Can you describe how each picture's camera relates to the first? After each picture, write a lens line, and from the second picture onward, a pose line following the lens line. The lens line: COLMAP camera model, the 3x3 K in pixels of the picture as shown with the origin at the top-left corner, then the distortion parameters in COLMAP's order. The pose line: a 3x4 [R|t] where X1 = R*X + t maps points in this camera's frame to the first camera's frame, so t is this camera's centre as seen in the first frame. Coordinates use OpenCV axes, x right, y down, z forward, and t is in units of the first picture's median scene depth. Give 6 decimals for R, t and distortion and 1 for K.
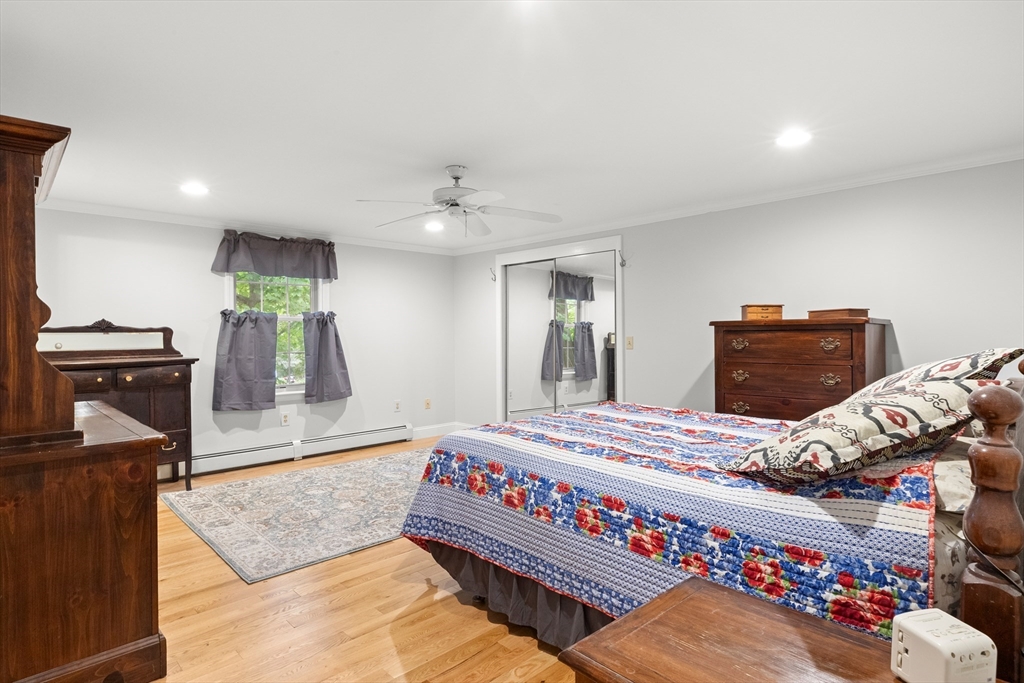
lens RADIAL K [[555.7, 0, 512.0], [0, 555.7, 341.5], [0, 0, 1]] dist [-0.000119, 0.000081]
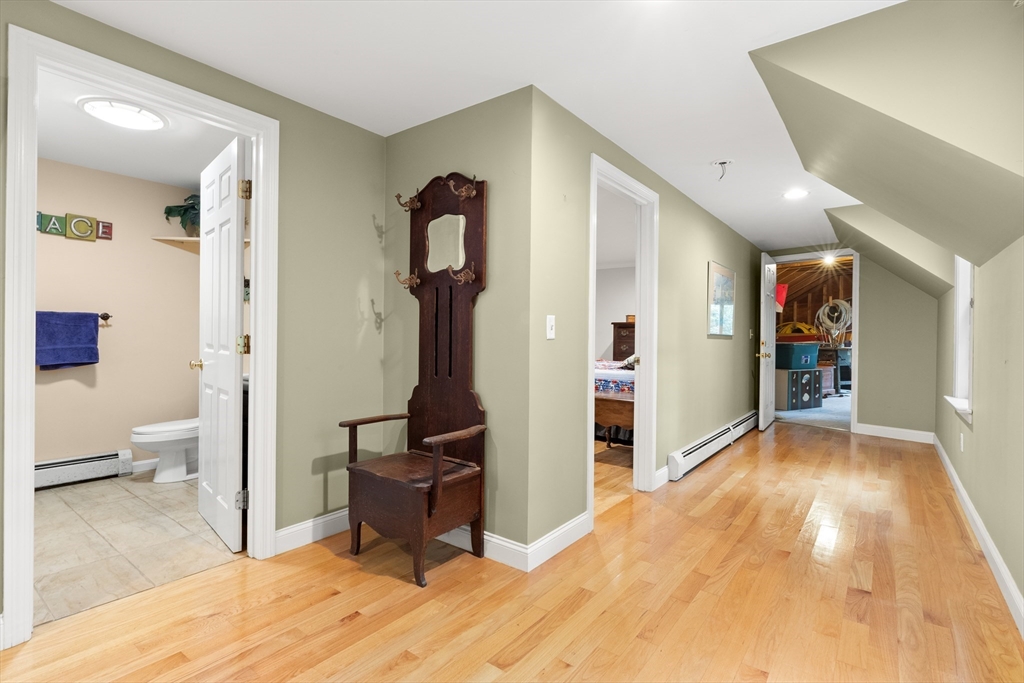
lens RADIAL K [[500.3, 0, 512.0], [0, 500.3, 341.5], [0, 0, 1]] dist [-0.004874, 0.000043]
pose [[0.988455, 0.018745, 0.150353, -0.256889], [-0.018746, 0.999823, -0.001409, 0.039033], [-0.150353, -0.001426, 0.988631, -0.700095]]
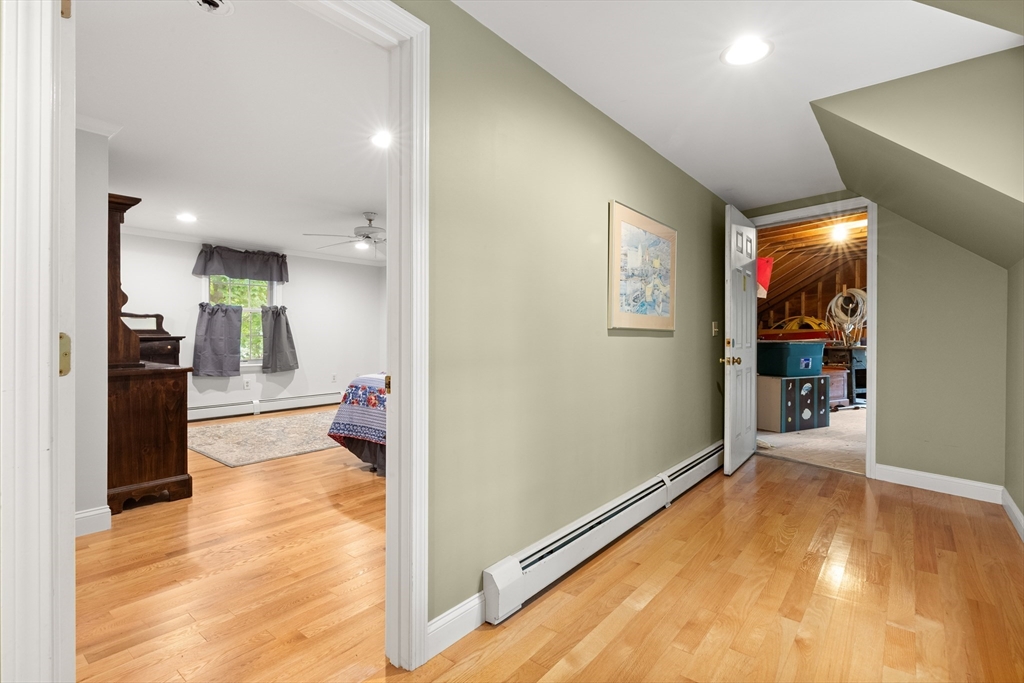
lens RADIAL K [[500.3, 0, 512.0], [0, 500.3, 341.5], [0, 0, 1]] dist [-0.004874, 0.000043]
pose [[0.992488, 0.011039, 0.121842, 0.096433], [-0.011091, 0.999938, -0.000251, 0.032521], [-0.121837, -0.001102, 0.992550, -0.332869]]
